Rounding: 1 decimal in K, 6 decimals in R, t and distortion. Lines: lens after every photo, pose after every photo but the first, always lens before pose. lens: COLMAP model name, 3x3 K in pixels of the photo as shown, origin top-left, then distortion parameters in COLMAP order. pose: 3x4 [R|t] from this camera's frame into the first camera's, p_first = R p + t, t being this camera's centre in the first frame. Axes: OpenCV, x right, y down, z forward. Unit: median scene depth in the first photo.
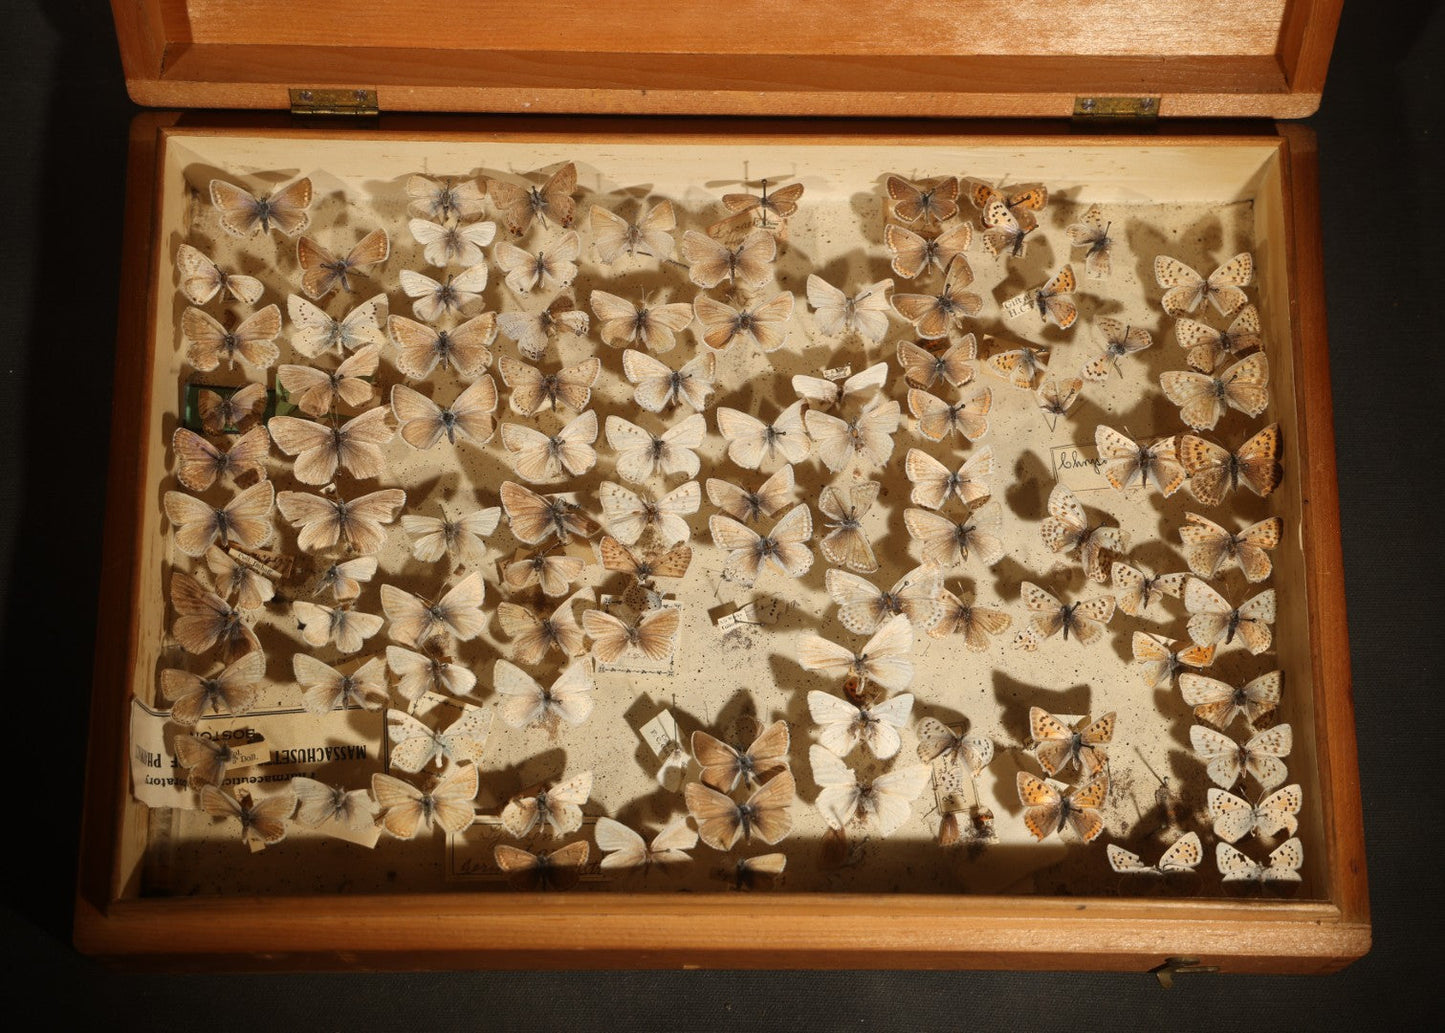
lens RADIAL K [[2577.8, 0, 743.0], [0, 2577.8, 549.6], [0, 0, 1]] dist [0.140593, -0.143078]
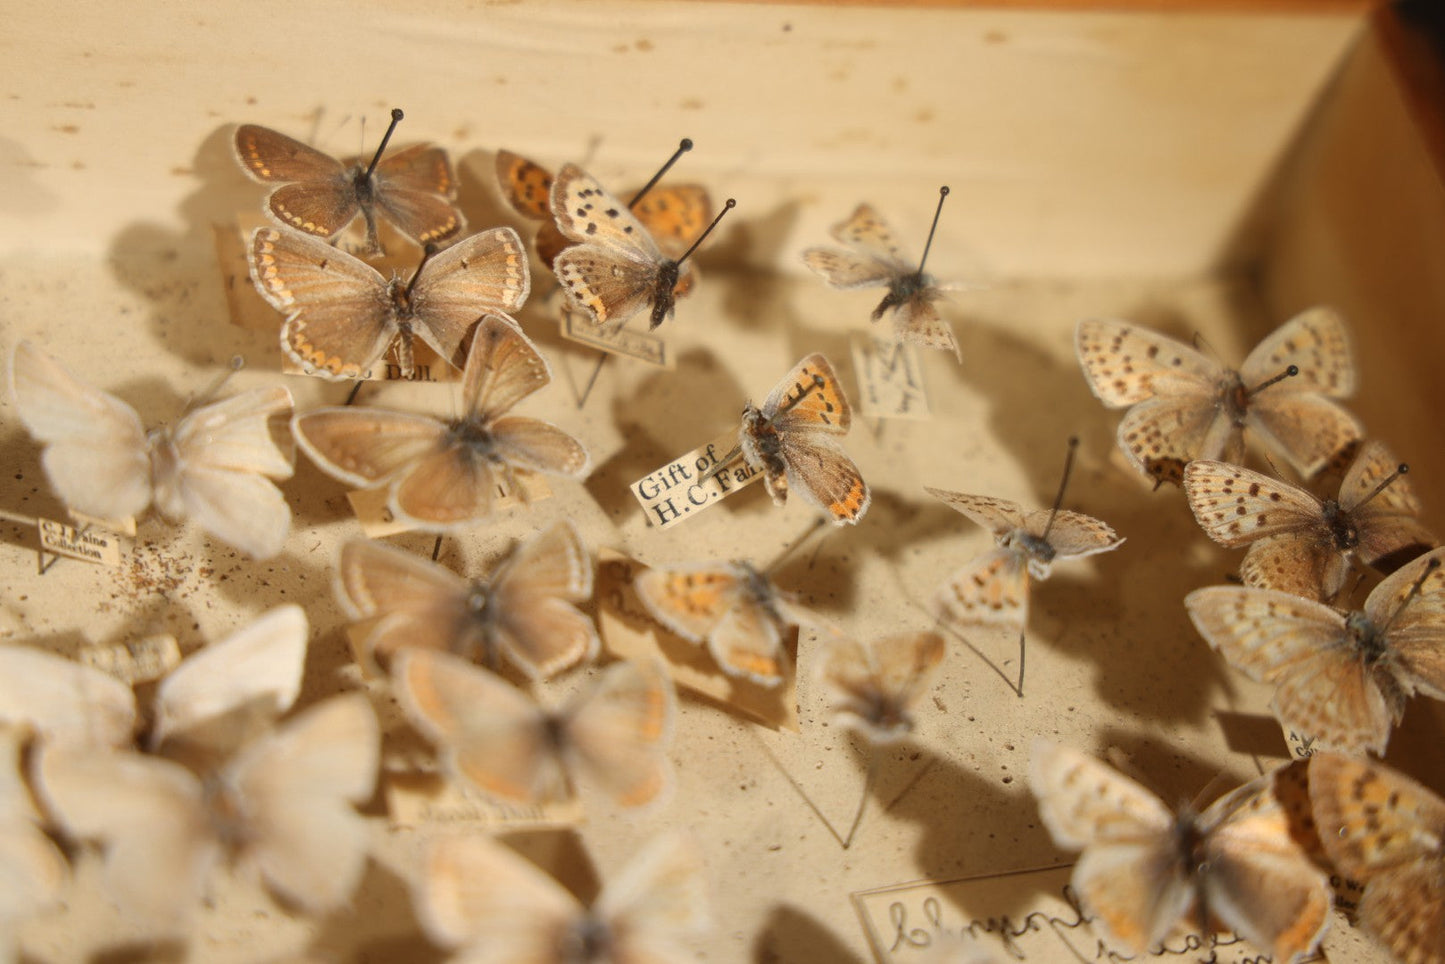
lens RADIAL K [[4052.2, 0, 740.1], [0, 4052.2, 454.6], [0, 0, 1]] dist [0.544953, -0.536150]
pose [[0.960738, -0.016912, 0.276943, -0.025553], [0.132045, 0.905729, -0.402764, 0.107516], [-0.244024, 0.423519, 0.872401, 0.580041]]
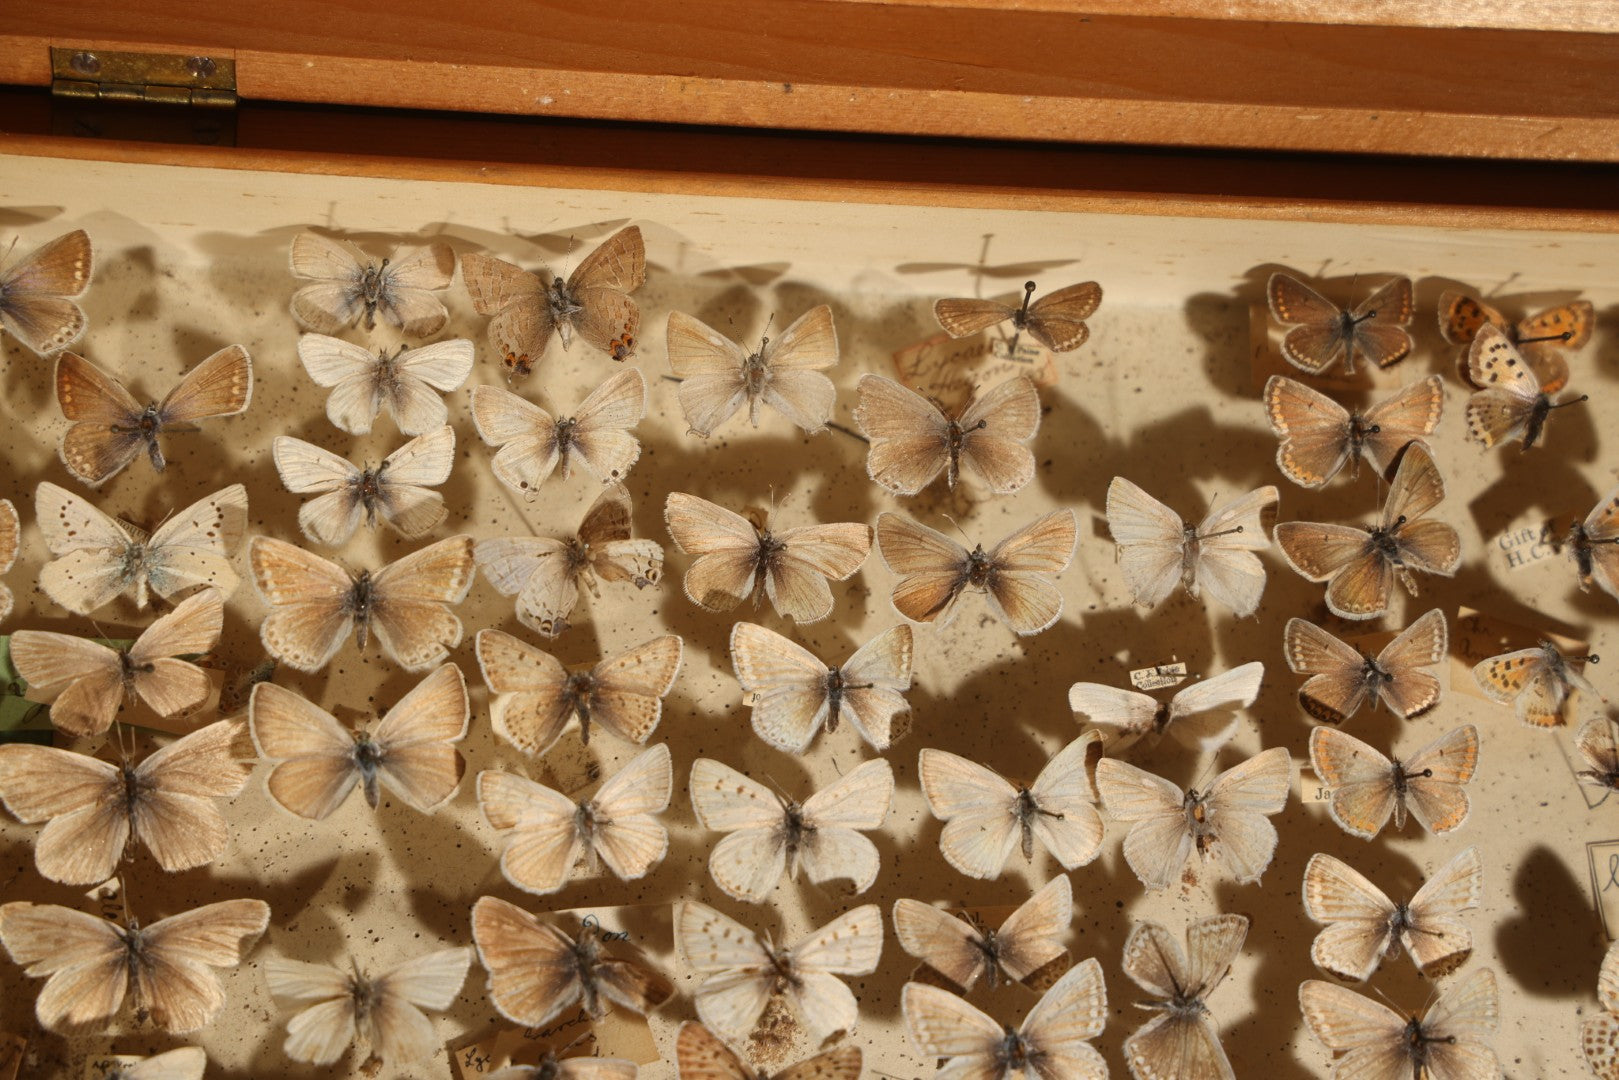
lens RADIAL K [[4540.1, 0, 829.3], [0, 4540.1, 509.3], [0, 0, 1]] dist [0.544953, -0.536150]
pose [[0.998061, 0.039182, 0.048357, -0.070546], [-0.040148, 0.999010, 0.019164, -0.116379], [-0.047558, -0.021068, 0.998646, 0.140069]]
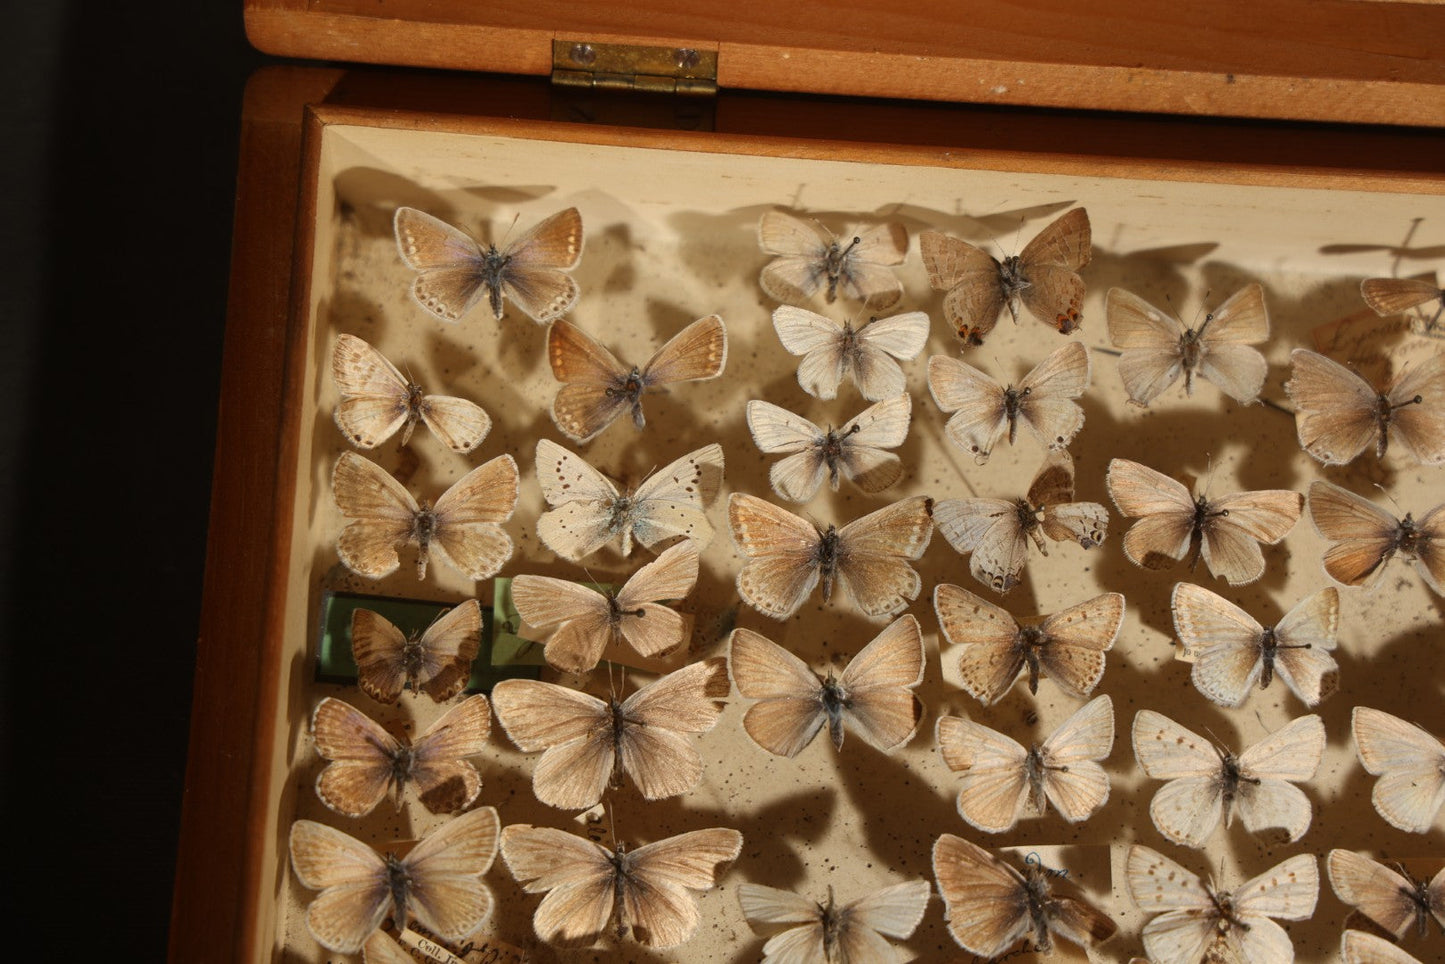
lens RADIAL K [[4052.2, 0, 740.1], [0, 4052.2, 454.6], [0, 0, 1]] dist [0.544953, -0.536150]
pose [[0.998308, 0.057881, 0.005631, -0.139788], [-0.058015, 0.997930, 0.027738, -0.121169], [-0.004014, -0.028017, 0.999599, 0.180331]]
